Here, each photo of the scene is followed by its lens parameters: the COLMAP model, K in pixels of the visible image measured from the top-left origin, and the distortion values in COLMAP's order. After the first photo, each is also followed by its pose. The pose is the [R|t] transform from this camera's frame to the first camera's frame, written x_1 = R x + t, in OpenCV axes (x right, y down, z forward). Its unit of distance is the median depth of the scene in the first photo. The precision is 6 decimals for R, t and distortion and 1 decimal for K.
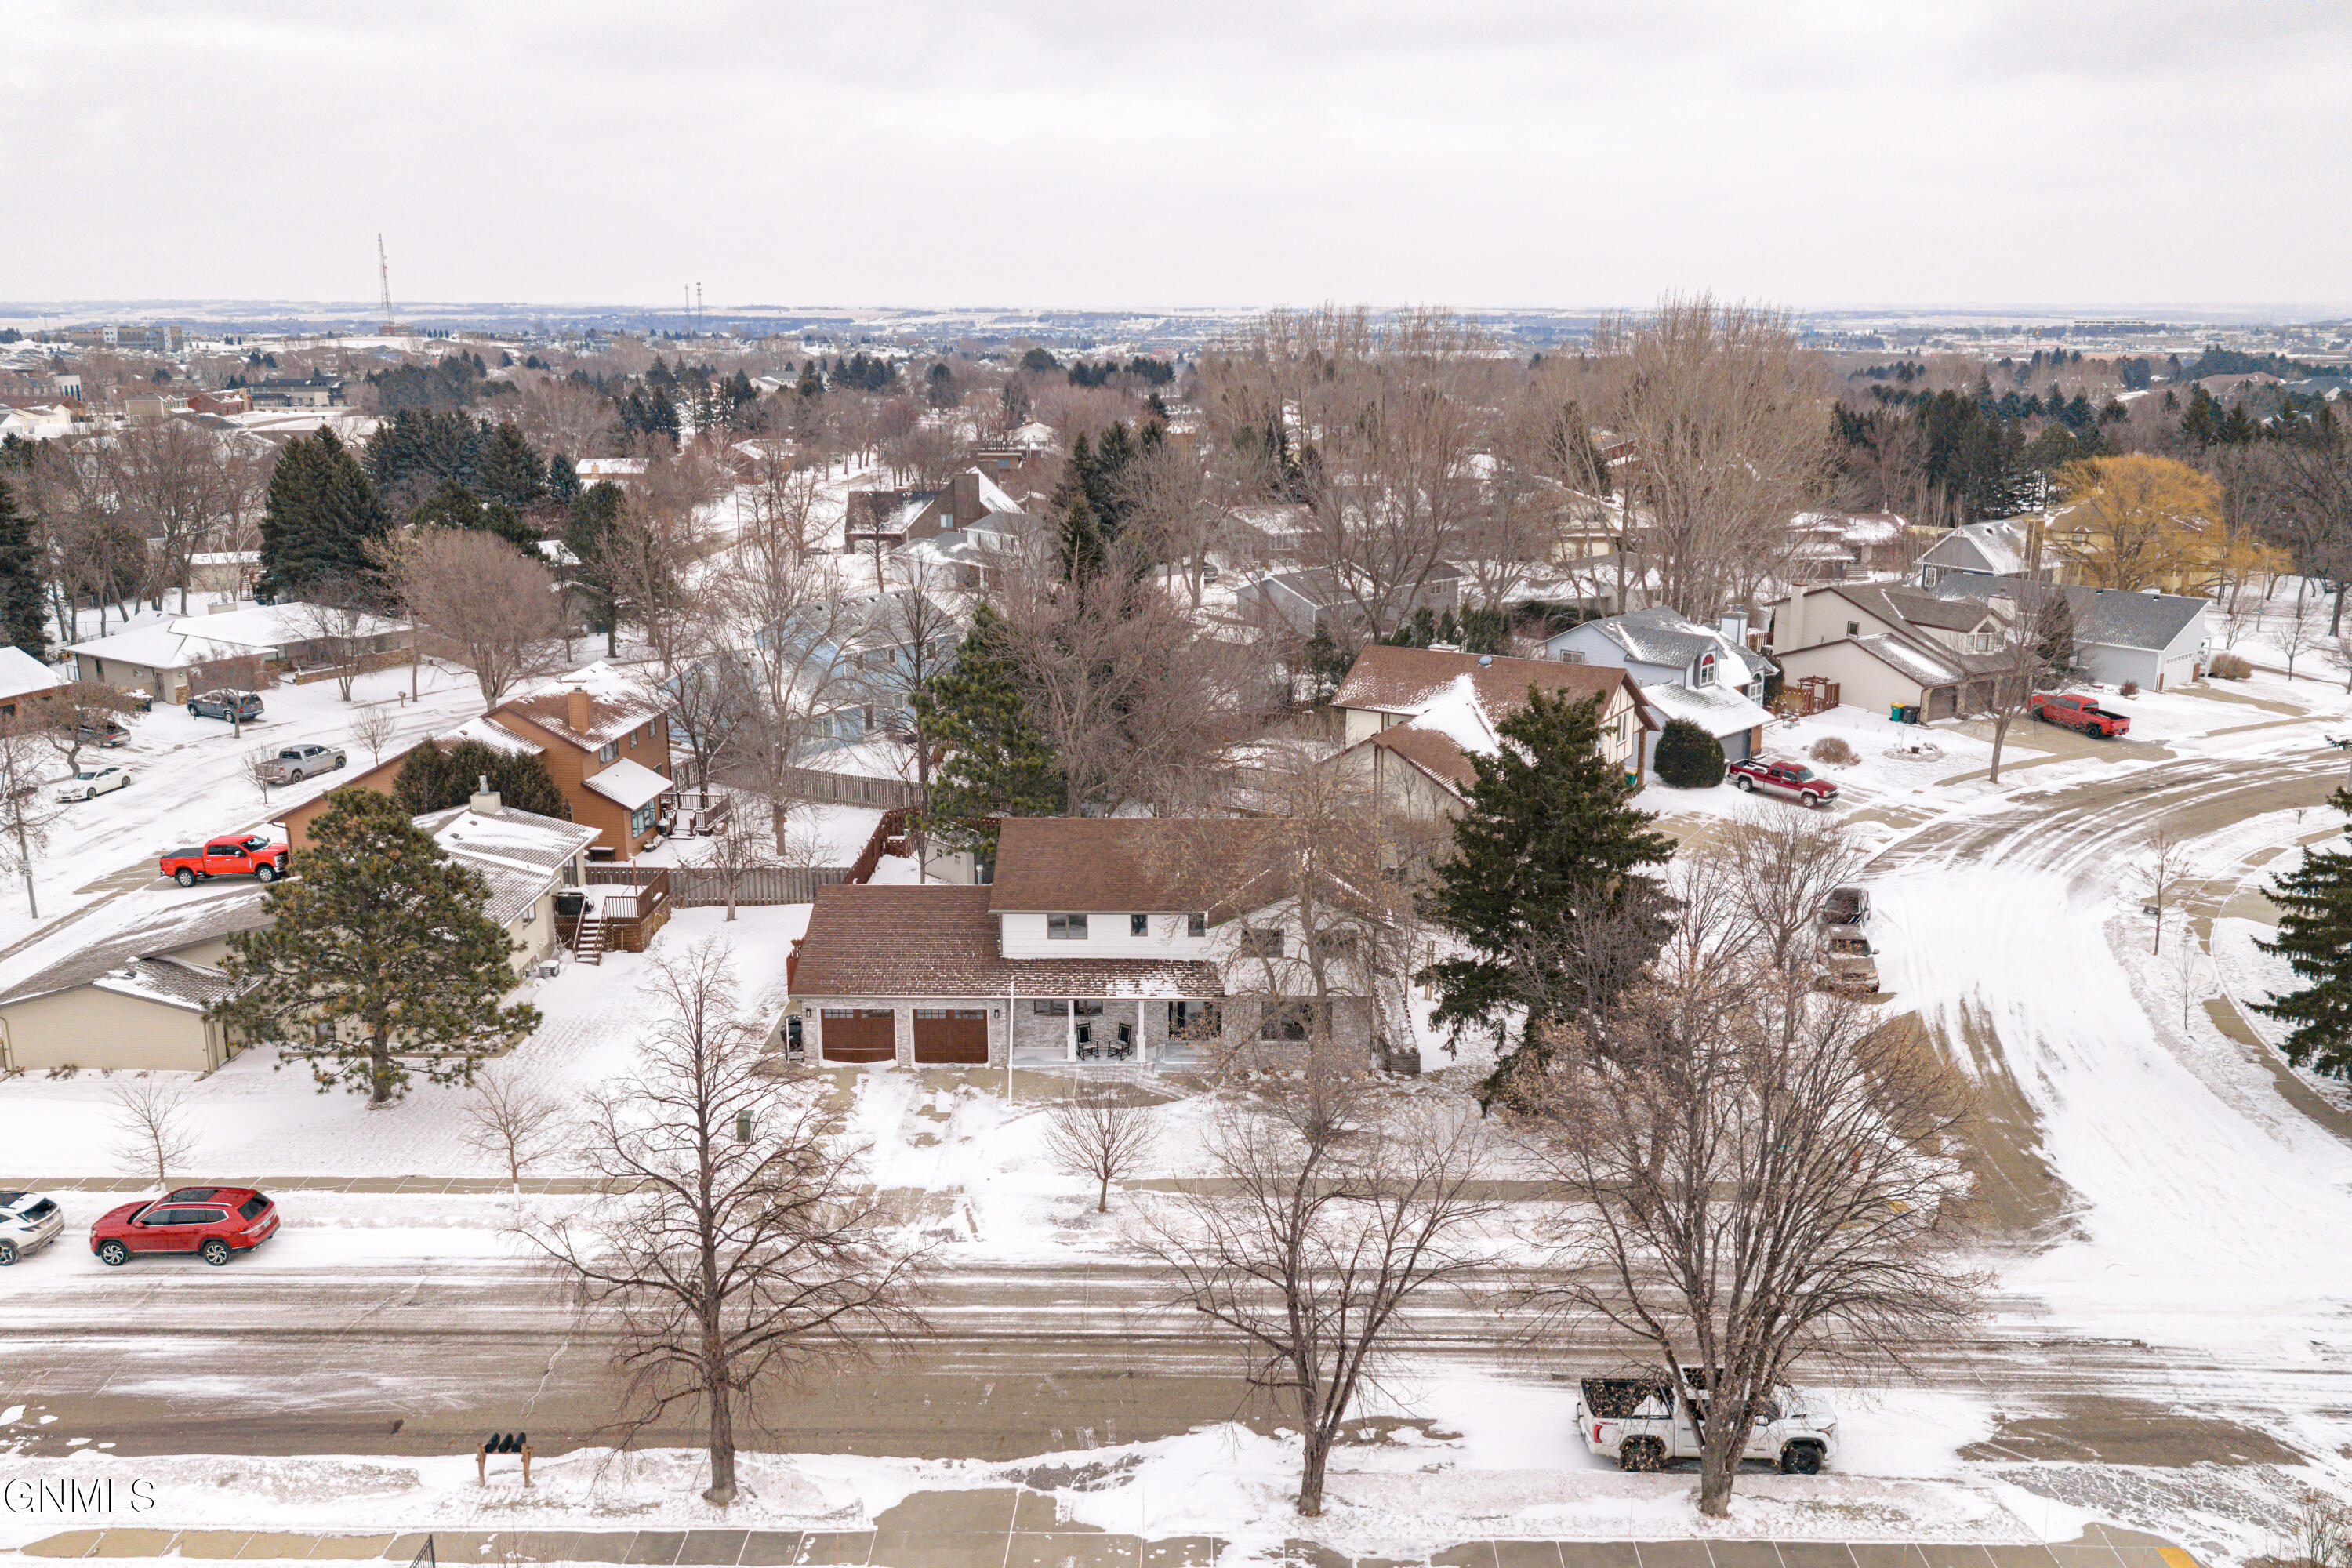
lens RADIAL K [[1930.0, 0, 1182.2], [0, 1930.0, 807.3], [0, 0, 1]] dist [0.026524, -0.047580]
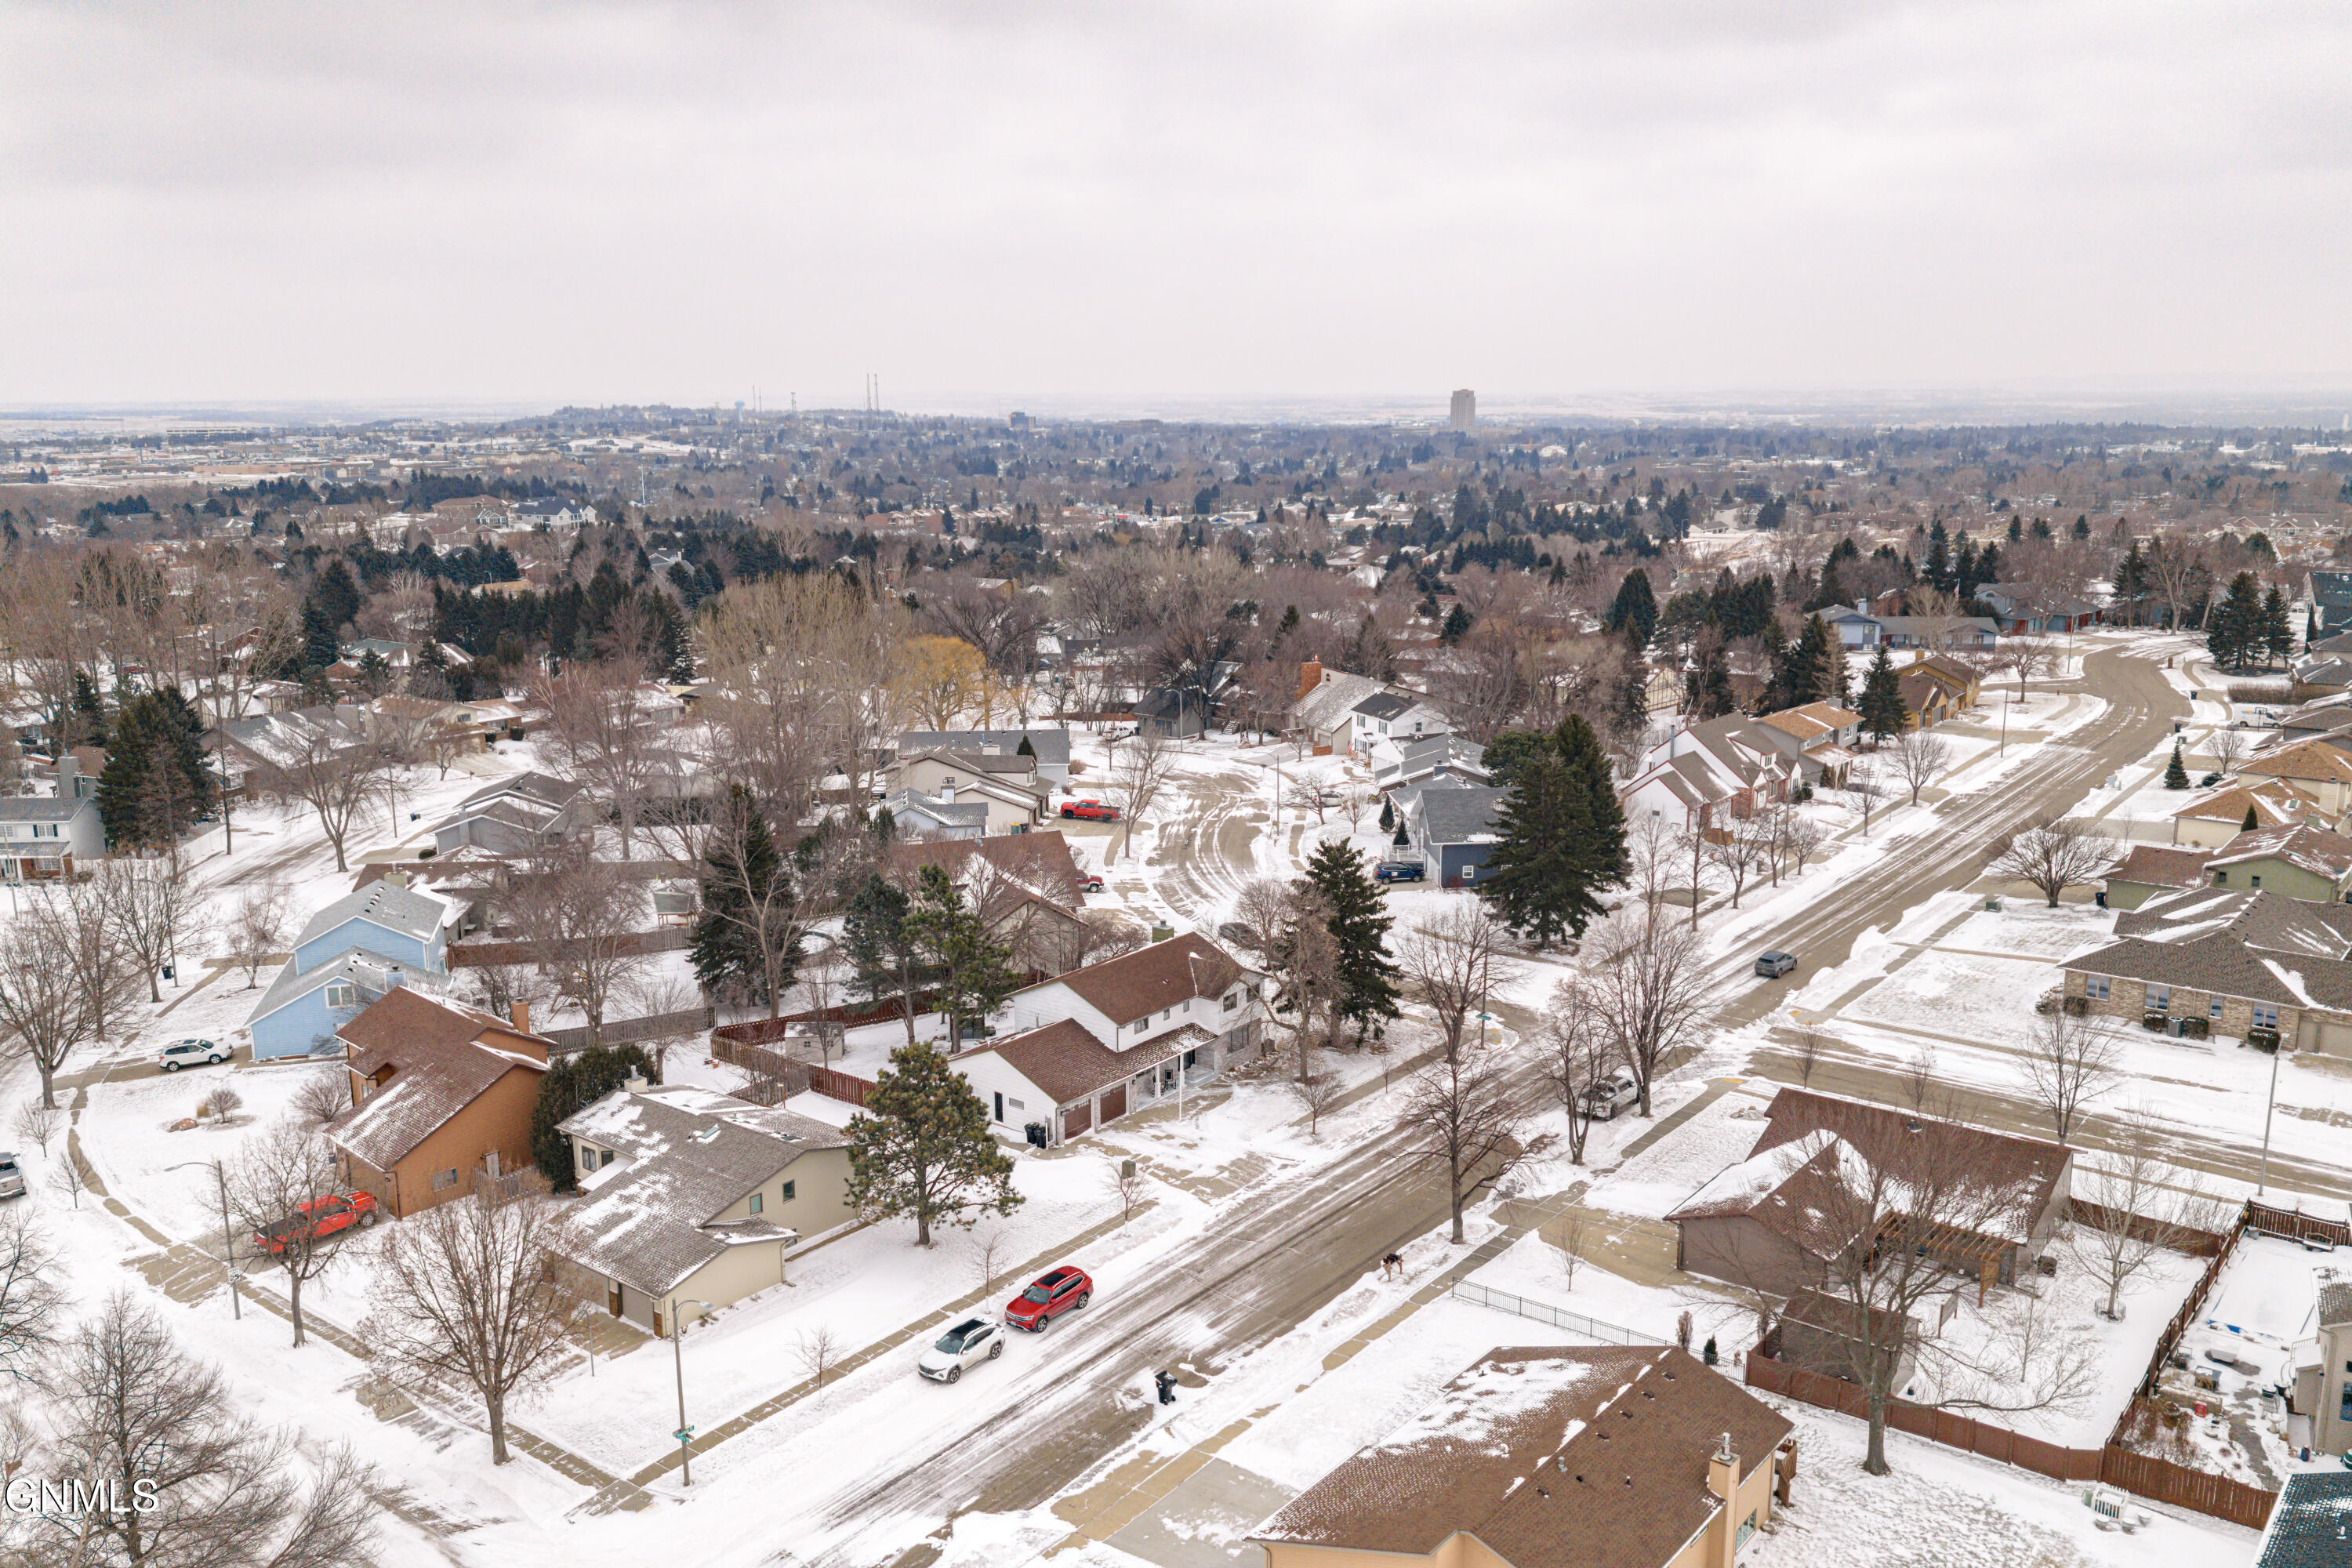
lens RADIAL K [[1930.0, 0, 1170.4], [0, 1930.0, 779.5], [0, 0, 1]] dist [0.026524, -0.047580]
pose [[0.607716, -0.161359, 0.777589, -1.415579], [0.208695, 0.977176, 0.039672, -0.228885], [-0.766243, 0.138170, 0.627520, -0.174645]]
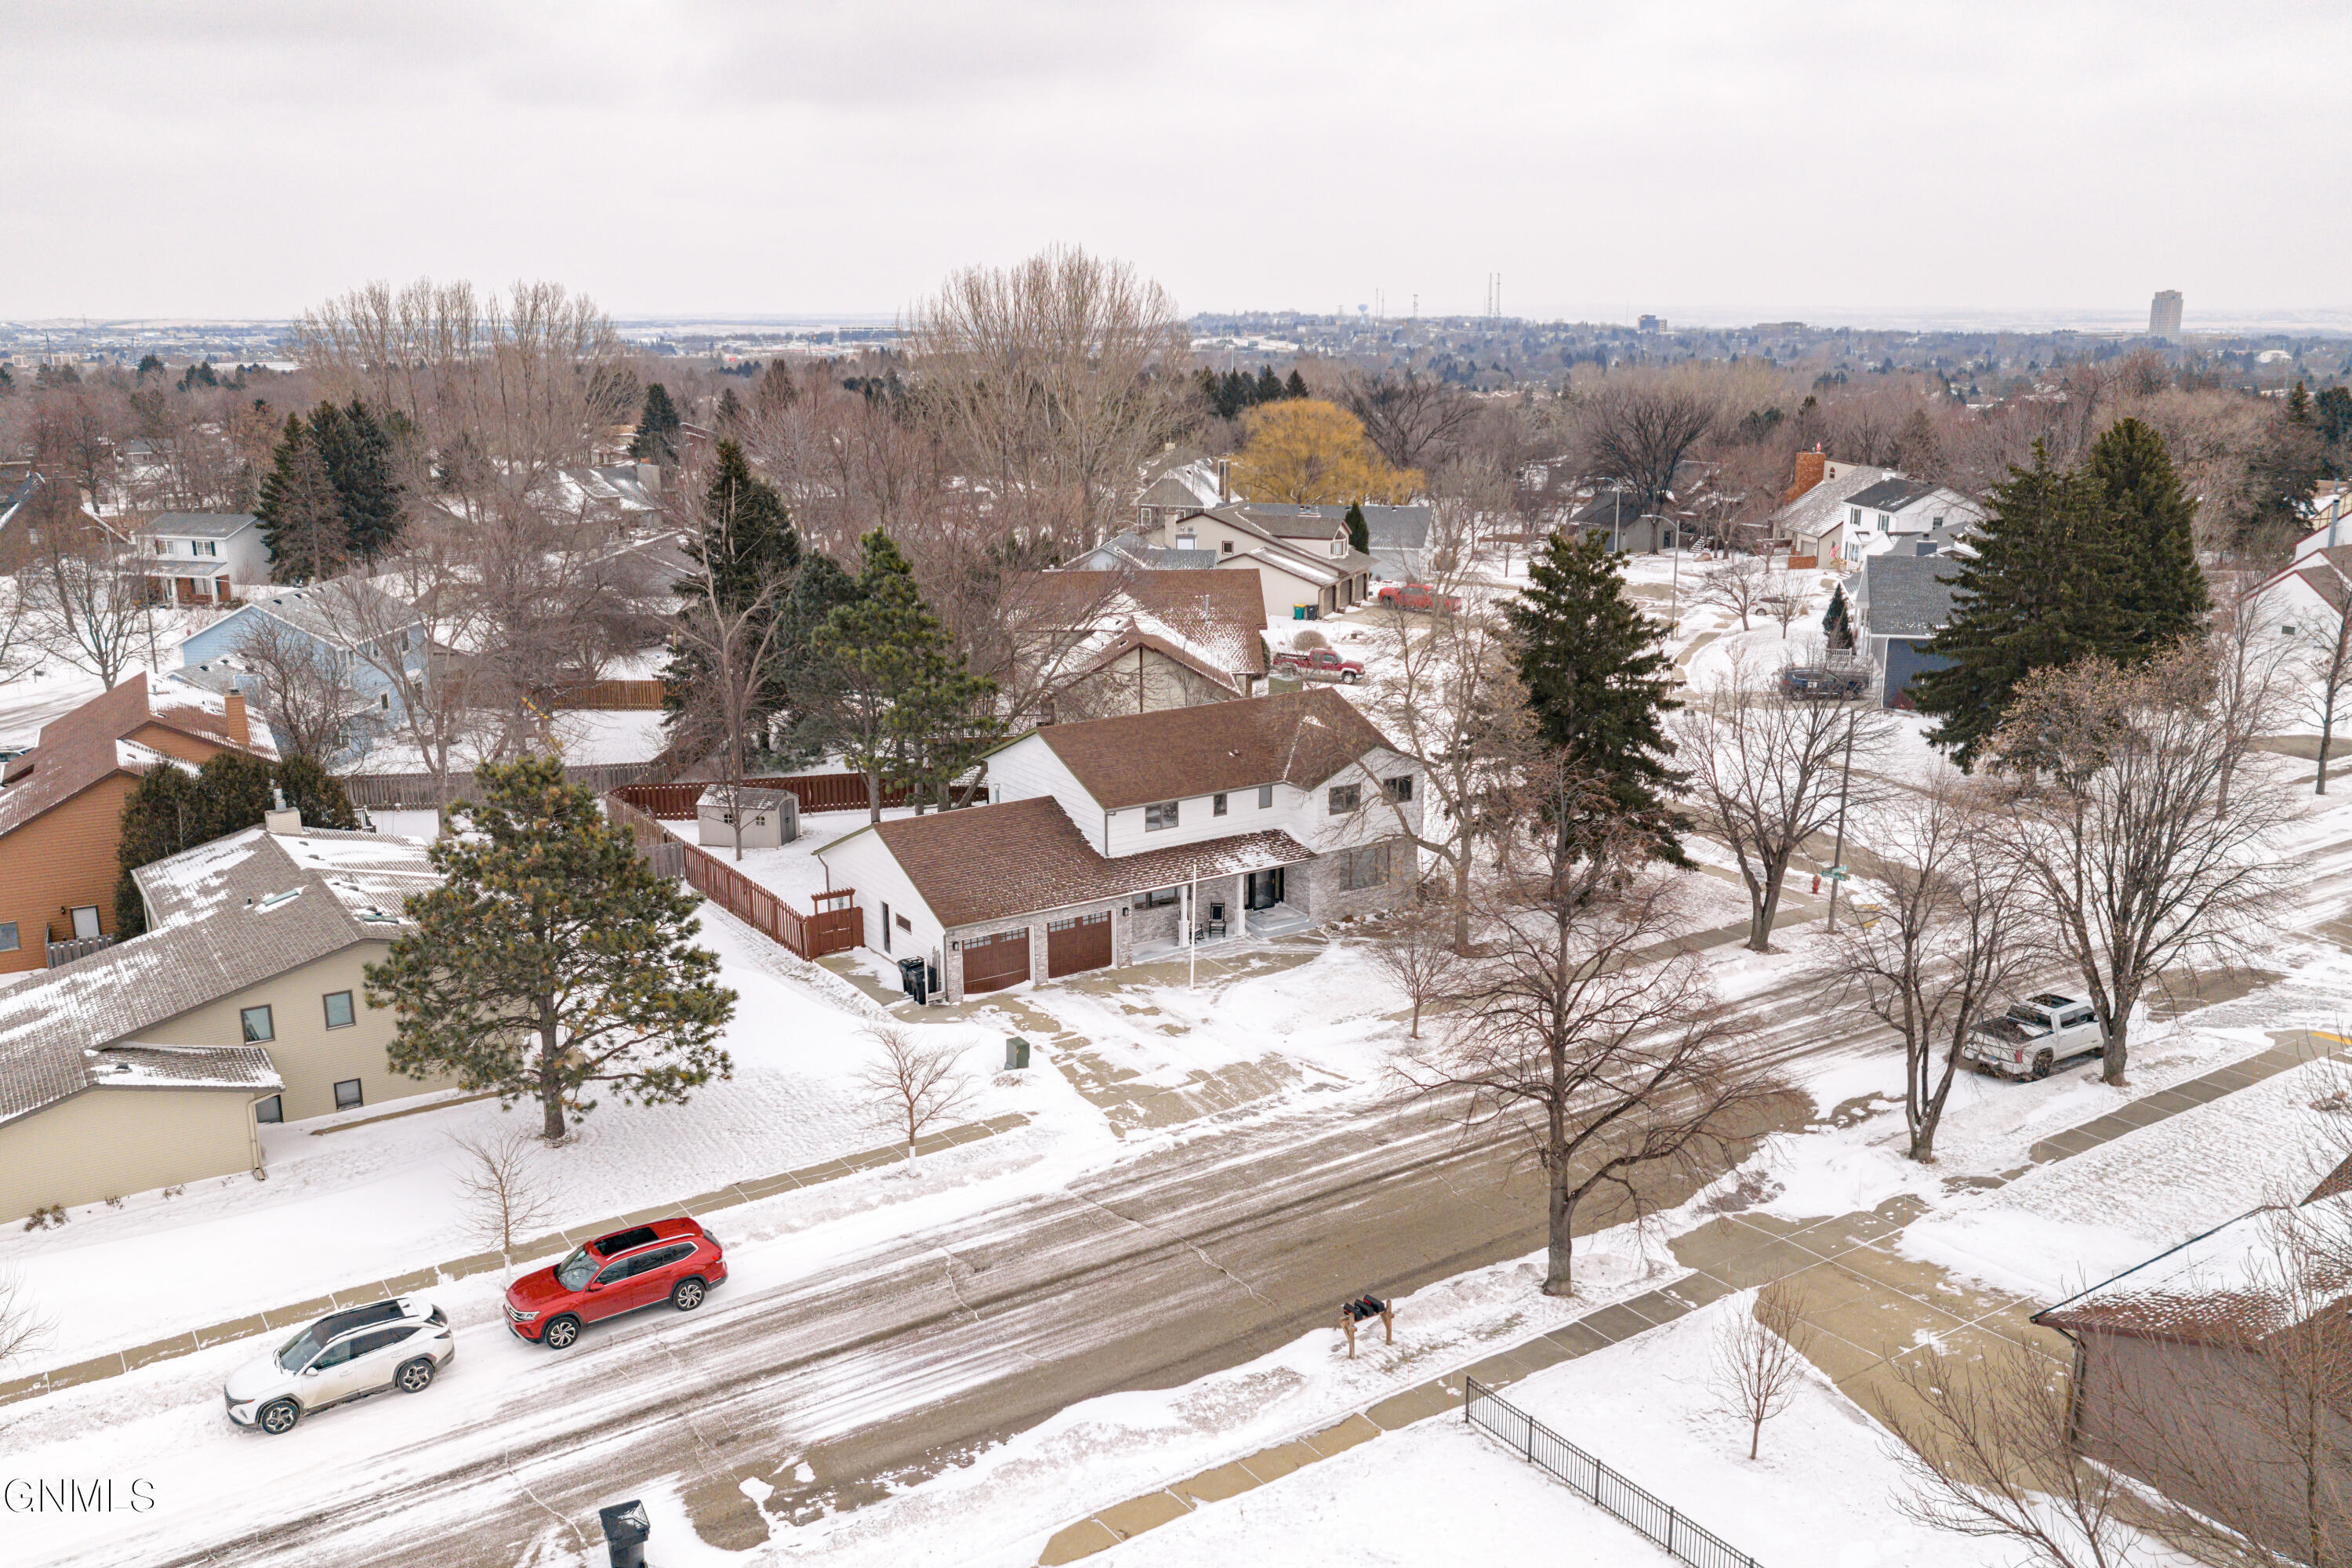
lens RADIAL K [[1930.0, 0, 1170.8], [0, 1930.0, 782.6], [0, 0, 1]] dist [0.026524, -0.047580]
pose [[0.826079, -0.138481, 0.546275, -0.617241], [0.148046, 0.988619, 0.026741, 0.017591], [-0.543761, 0.058784, 0.837179, 0.147537]]
